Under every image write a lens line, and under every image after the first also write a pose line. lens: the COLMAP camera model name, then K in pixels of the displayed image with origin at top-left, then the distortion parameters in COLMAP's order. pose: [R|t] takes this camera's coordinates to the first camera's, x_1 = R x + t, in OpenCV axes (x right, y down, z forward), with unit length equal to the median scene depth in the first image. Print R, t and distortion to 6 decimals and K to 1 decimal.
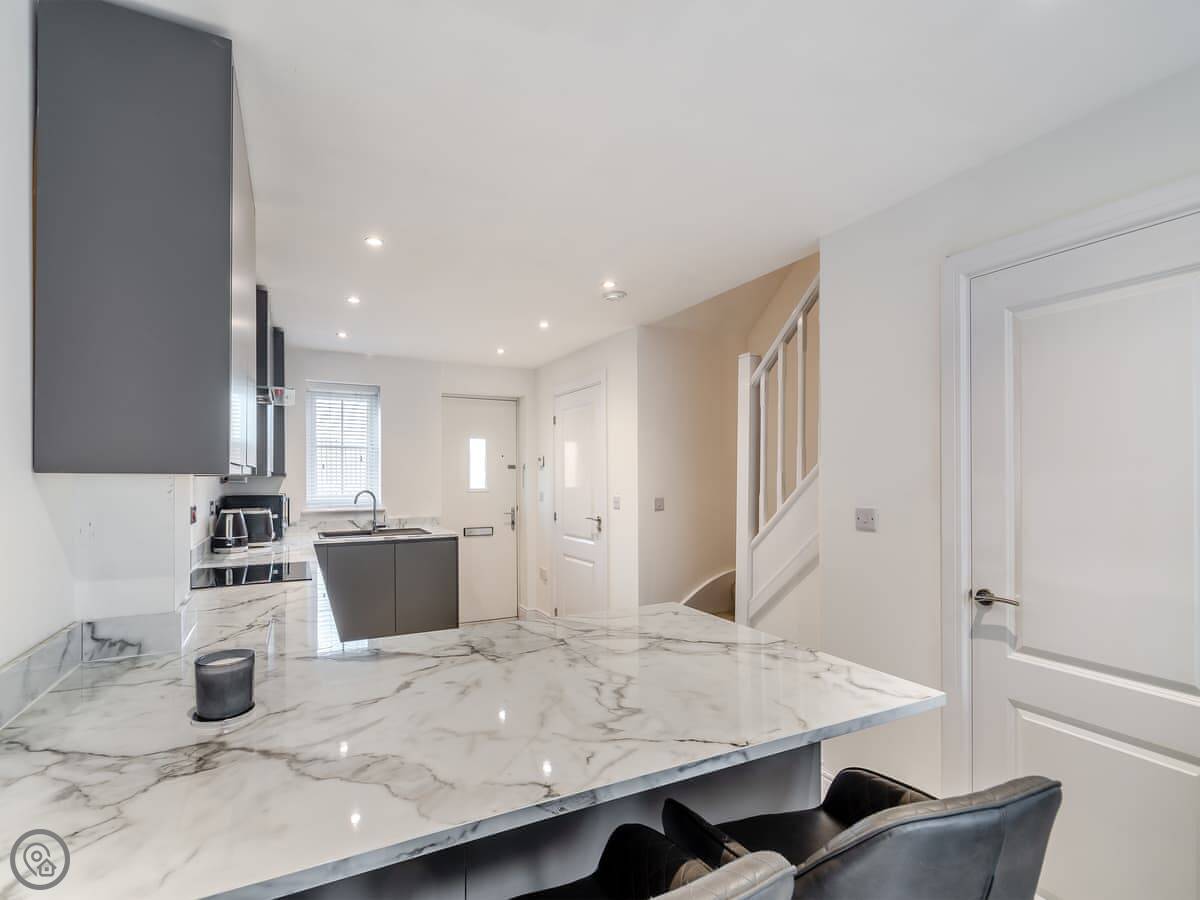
lens RADIAL K [[536.1, 0, 551.3], [0, 536.1, 496.9], [0, 0, 1]] dist [0.010170, -0.004560]
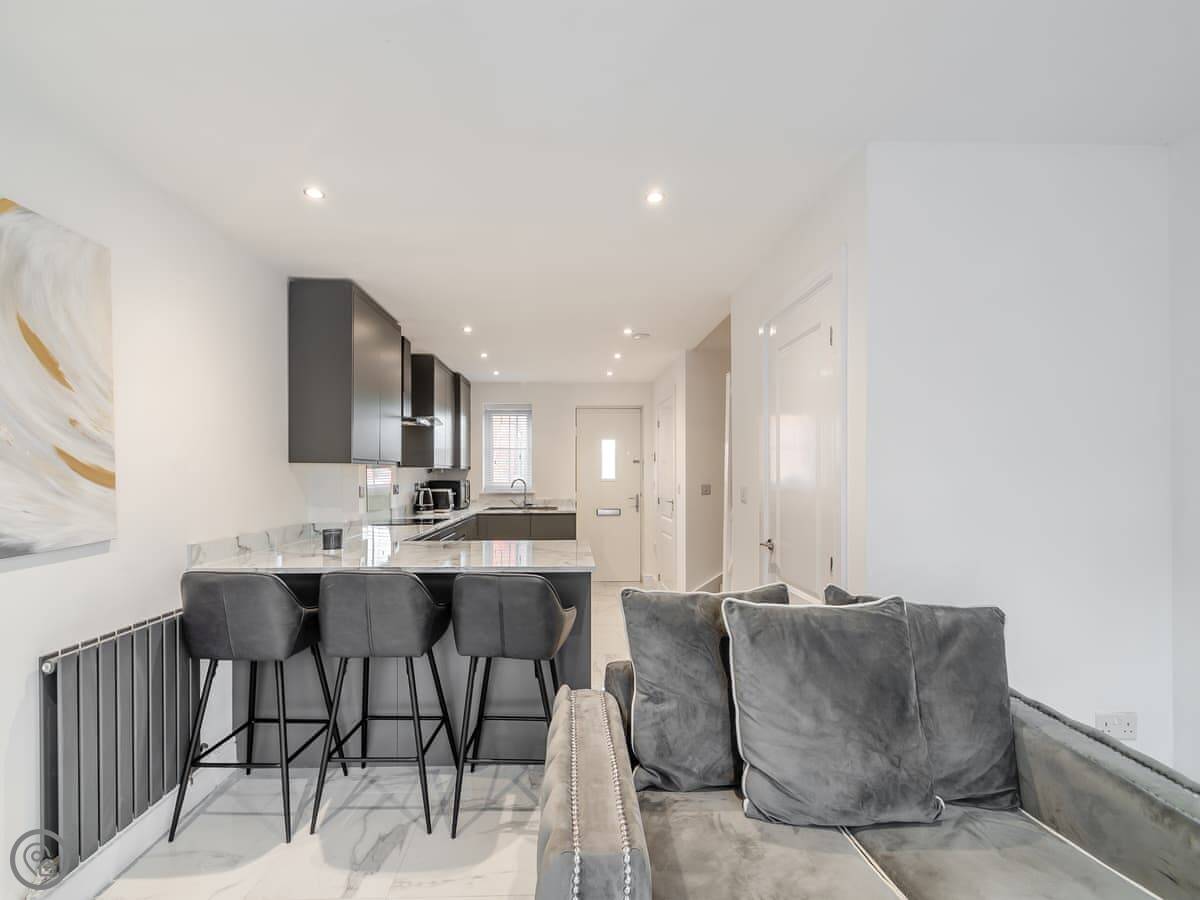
lens RADIAL K [[536.1, 0, 576.9], [0, 536.1, 477.9], [0, 0, 1]] dist [0.010170, -0.004560]
pose [[0.912991, 0.002959, -0.407968, 0.704120], [-0.014663, 0.999566, -0.025565, 0.038003], [0.407716, 0.029323, 0.912638, -0.426283]]
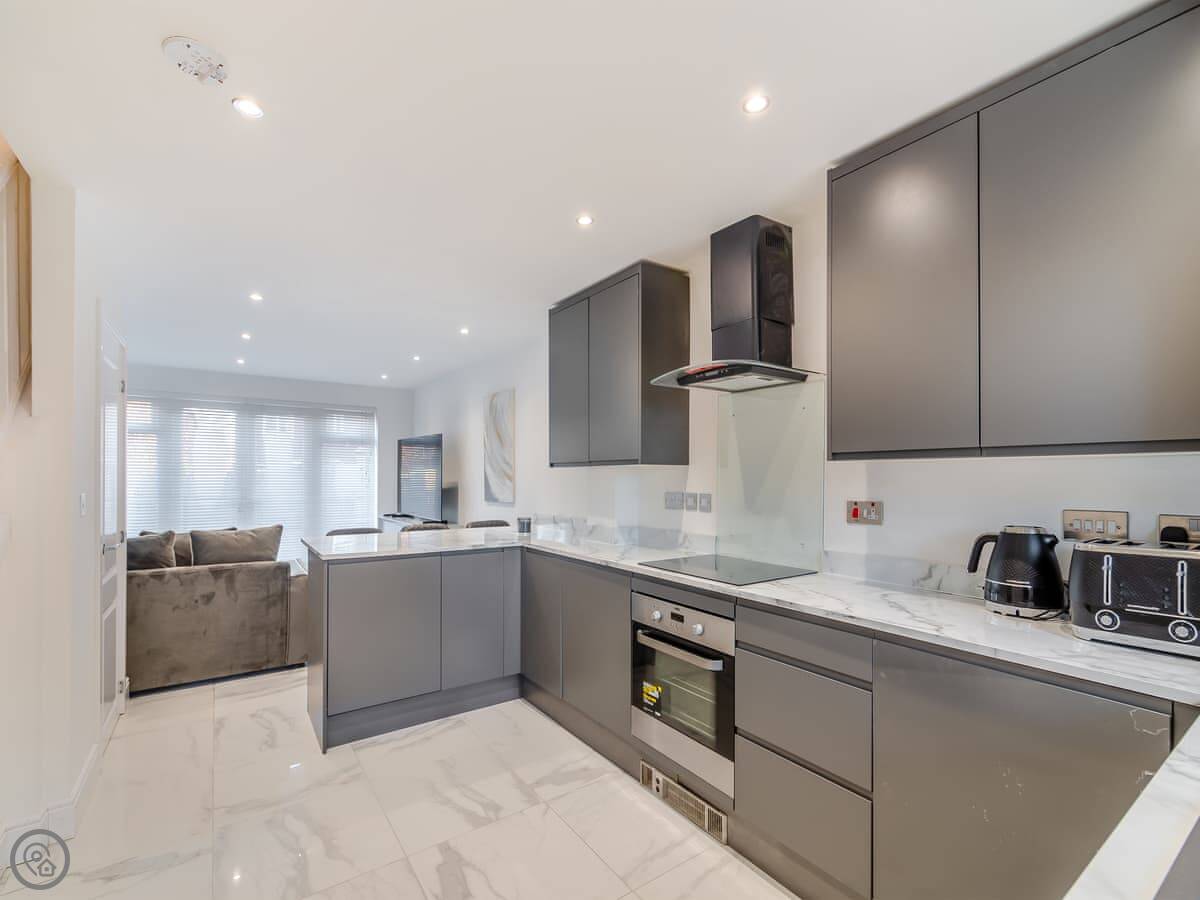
lens RADIAL K [[536.1, 0, 580.5], [0, 536.1, 472.8], [0, 0, 1]] dist [0.010170, -0.004560]
pose [[-0.987073, -0.000230, -0.160271, -0.173699], [-0.004984, 0.999559, 0.029260, -0.052144], [0.160194, 0.029681, -0.986639, 2.009431]]
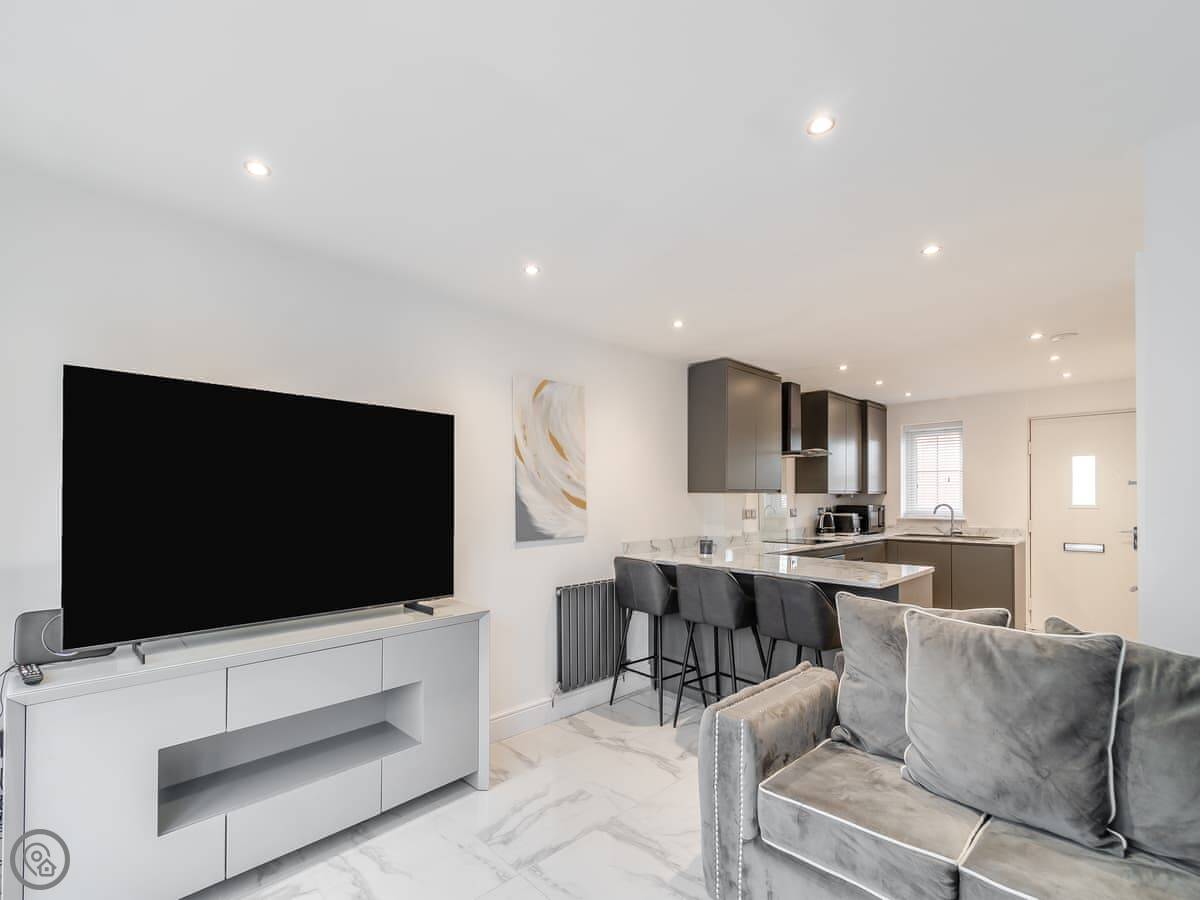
lens RADIAL K [[536.1, 0, 573.3], [0, 536.1, 495.9], [0, 0, 1]] dist [0.010170, -0.004560]
pose [[0.300037, -0.000924, -0.953927, 1.210456], [-0.032677, 0.999403, -0.011246, 0.023388], [0.953368, 0.034545, 0.299828, -0.474112]]
